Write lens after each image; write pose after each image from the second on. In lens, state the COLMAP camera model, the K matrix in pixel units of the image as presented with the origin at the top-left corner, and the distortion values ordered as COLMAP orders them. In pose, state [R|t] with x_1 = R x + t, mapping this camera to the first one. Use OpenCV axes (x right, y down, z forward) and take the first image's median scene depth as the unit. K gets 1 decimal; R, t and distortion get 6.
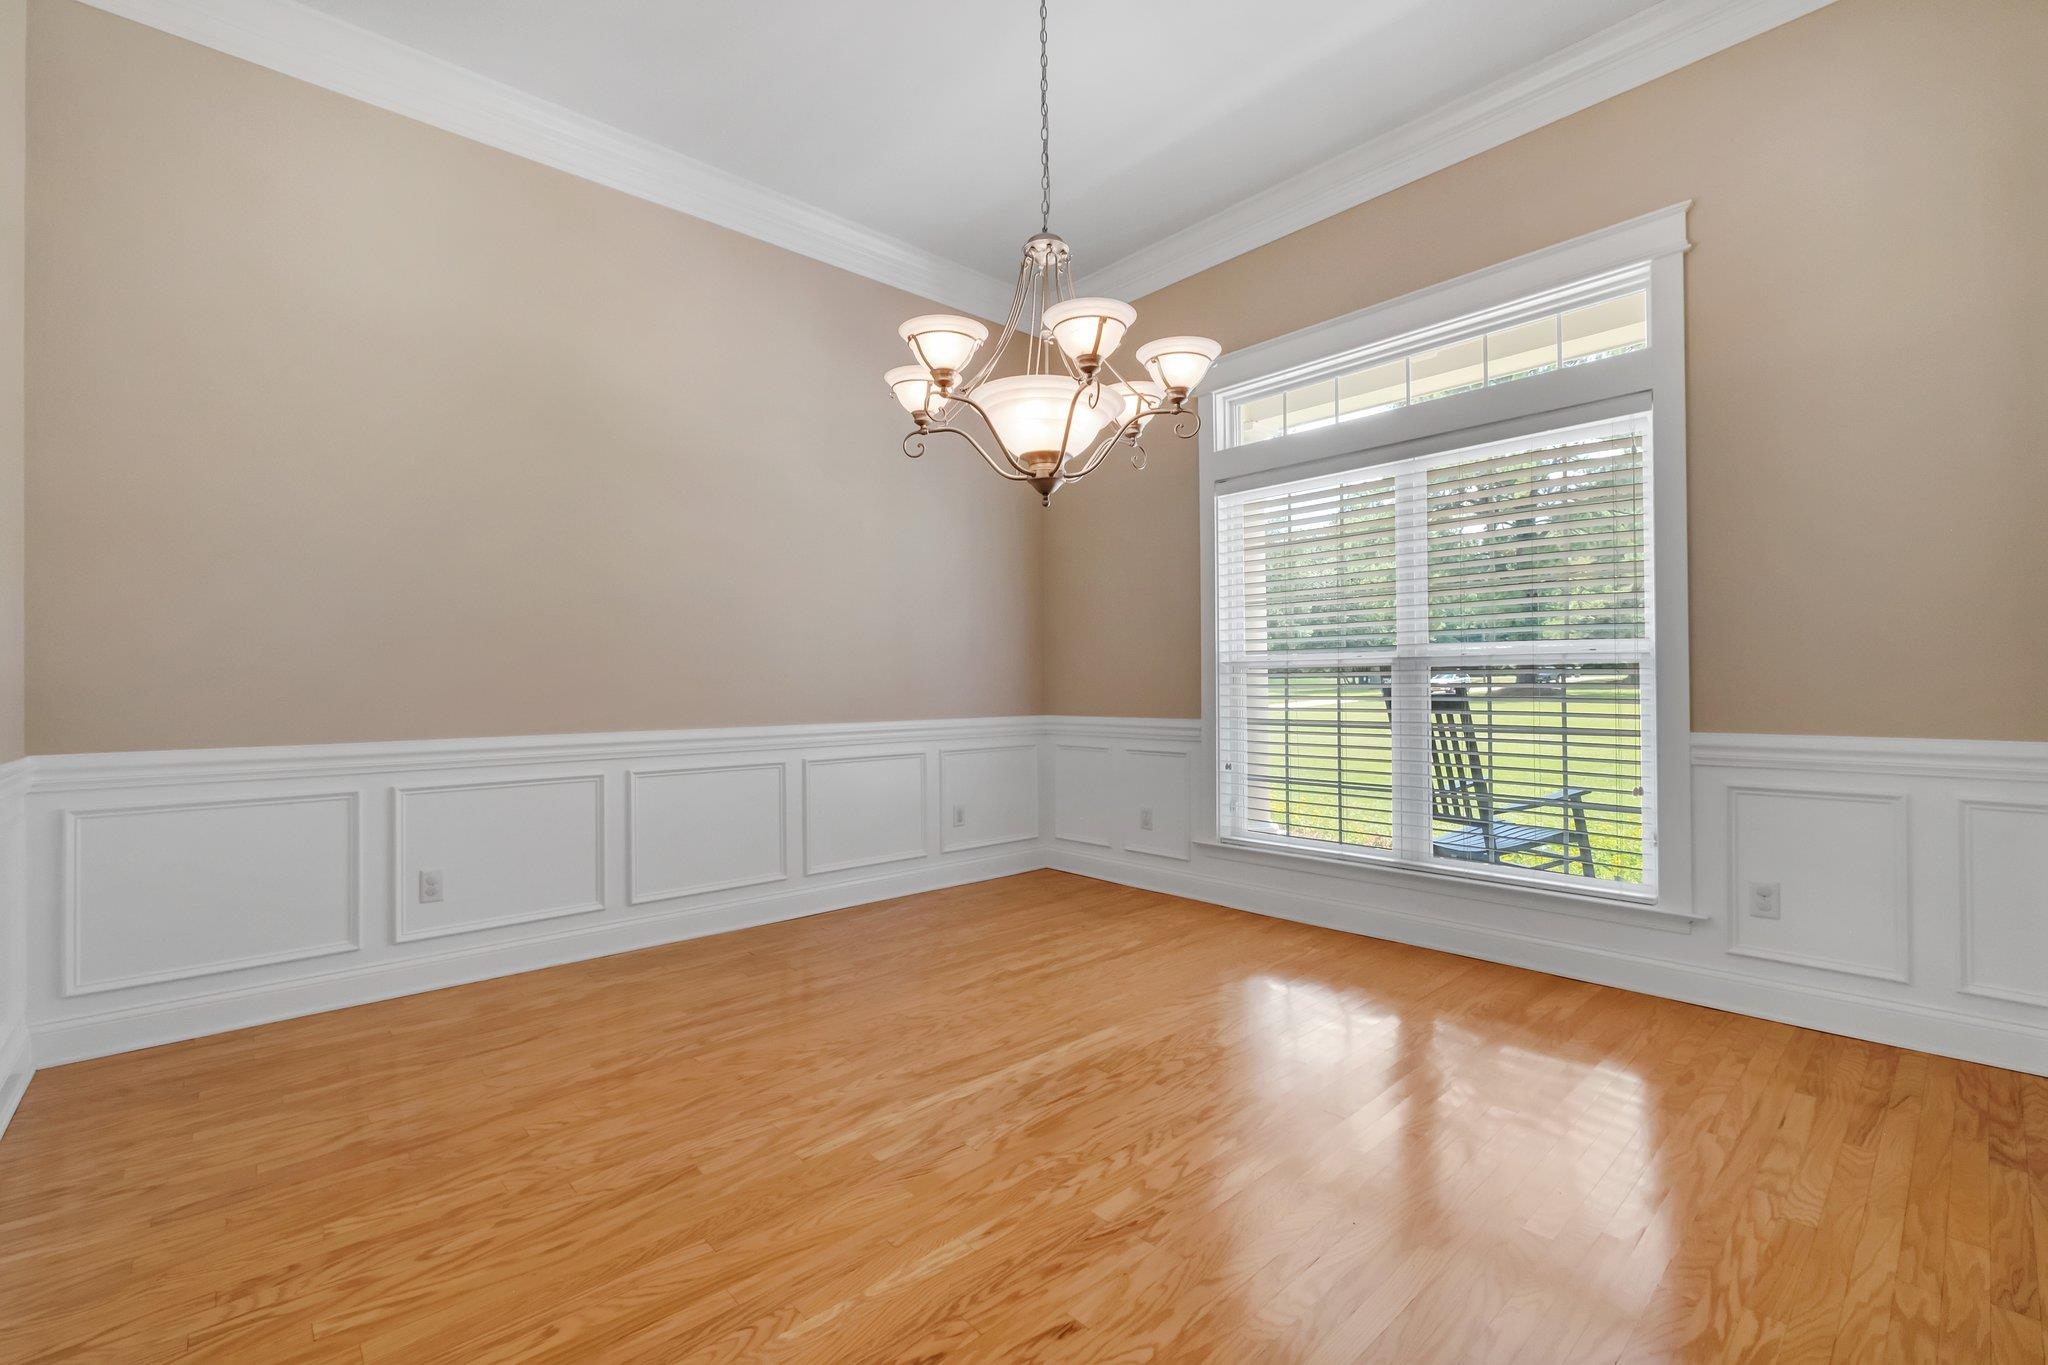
lens RADIAL K [[892.3, 0, 1021.4], [0, 892.3, 675.5], [0, 0, 1]] dist [0.000016, 0.000348]
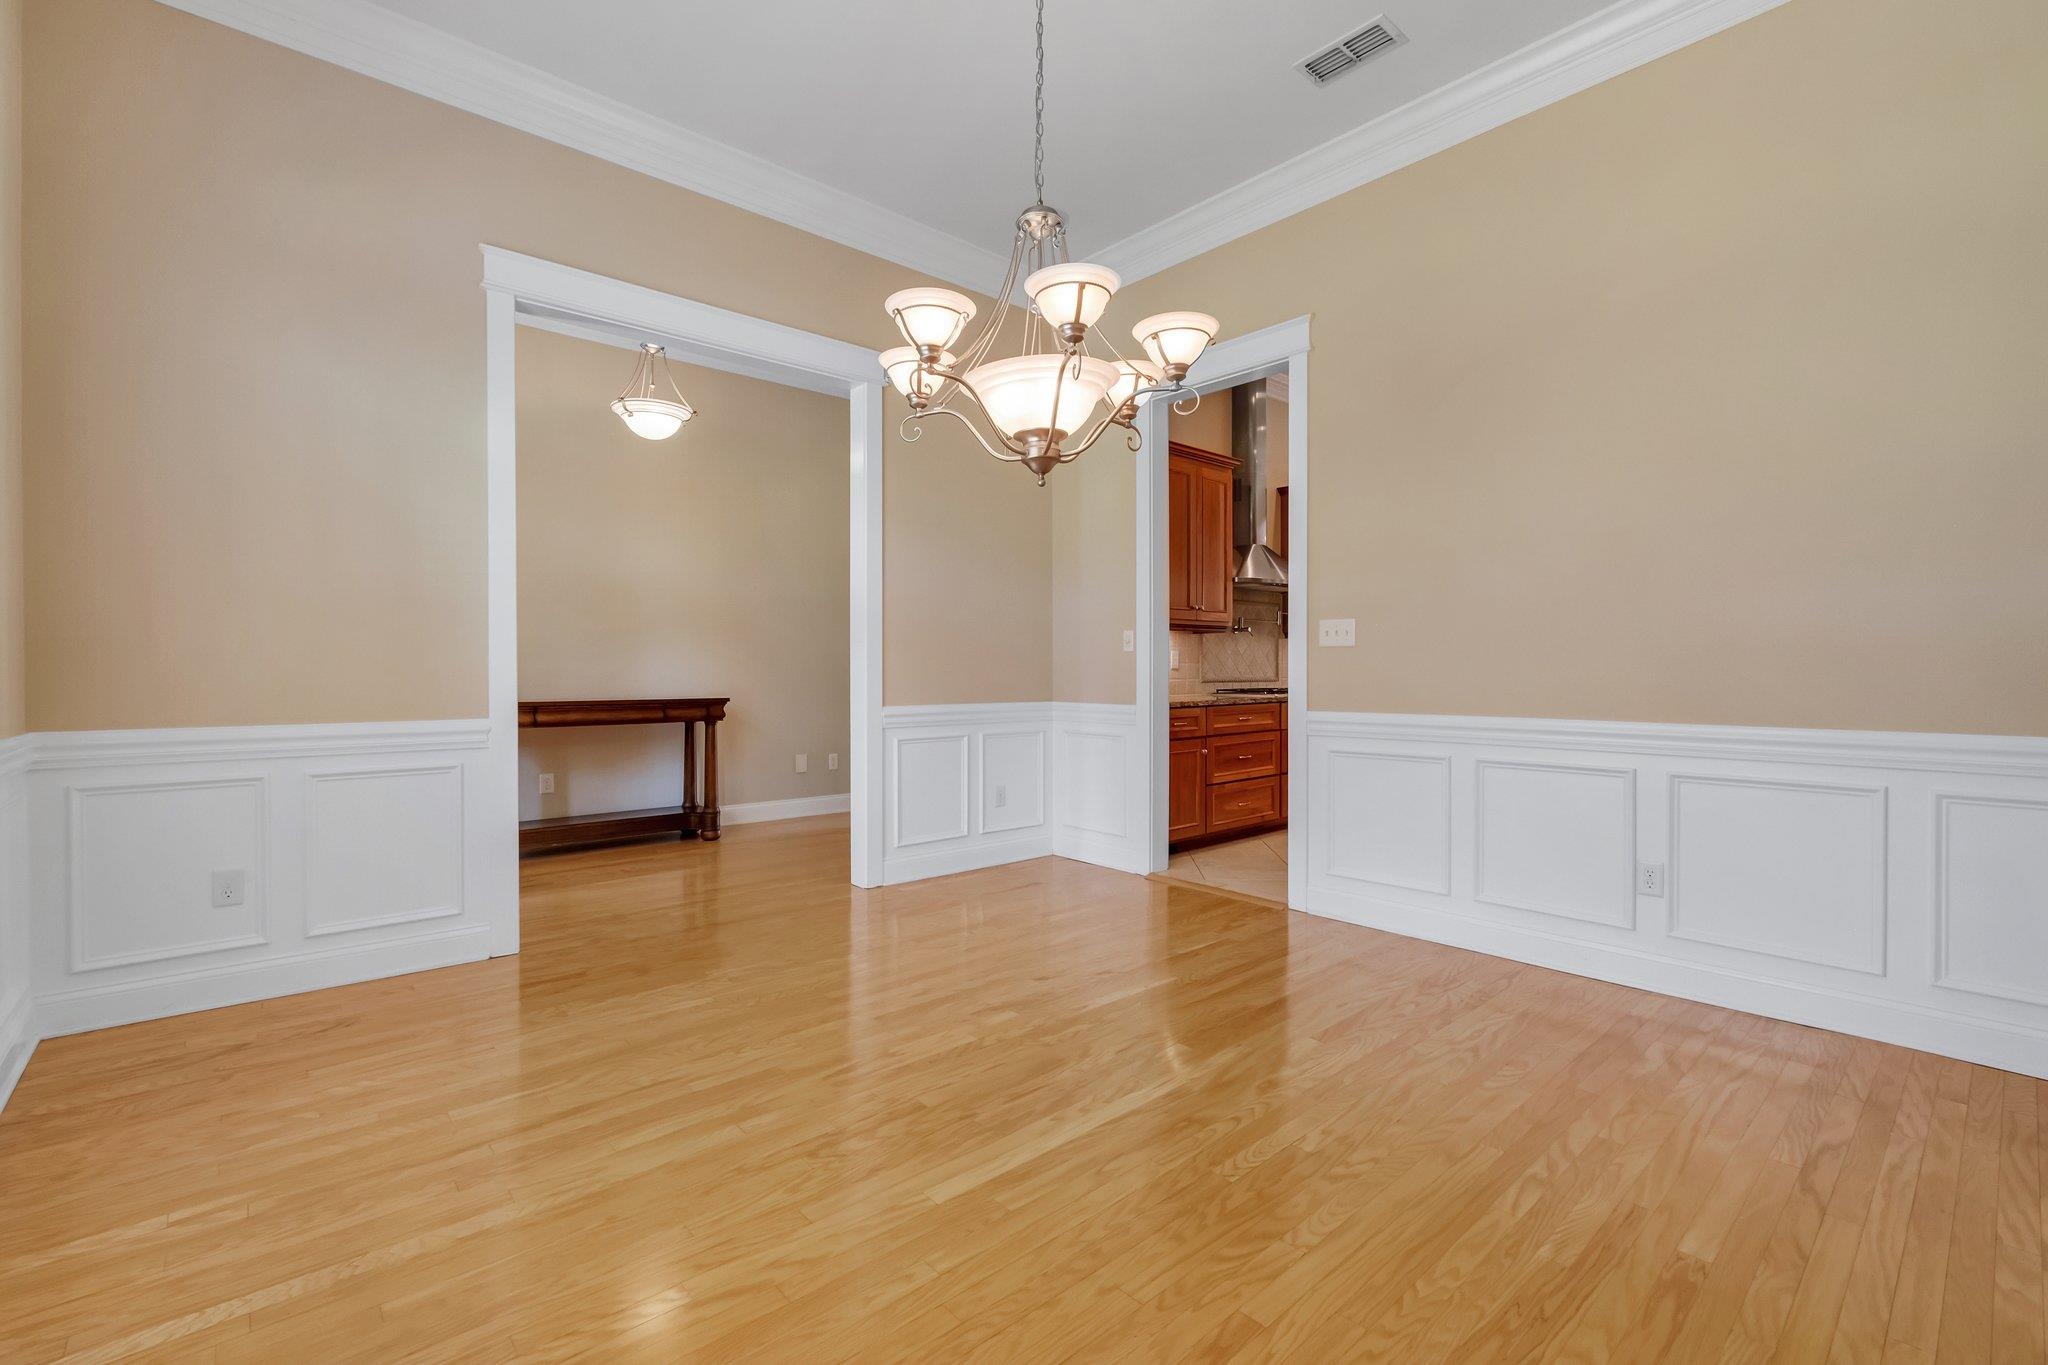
lens RADIAL K [[892.3, 0, 1021.4], [0, 892.3, 675.5], [0, 0, 1]] dist [0.000016, 0.000348]
pose [[-0.999838, 0.007623, 0.016302, 0.034892], [0.007536, 0.999957, -0.005347, 0.021528], [-0.016342, -0.005223, -0.999853, 1.937098]]
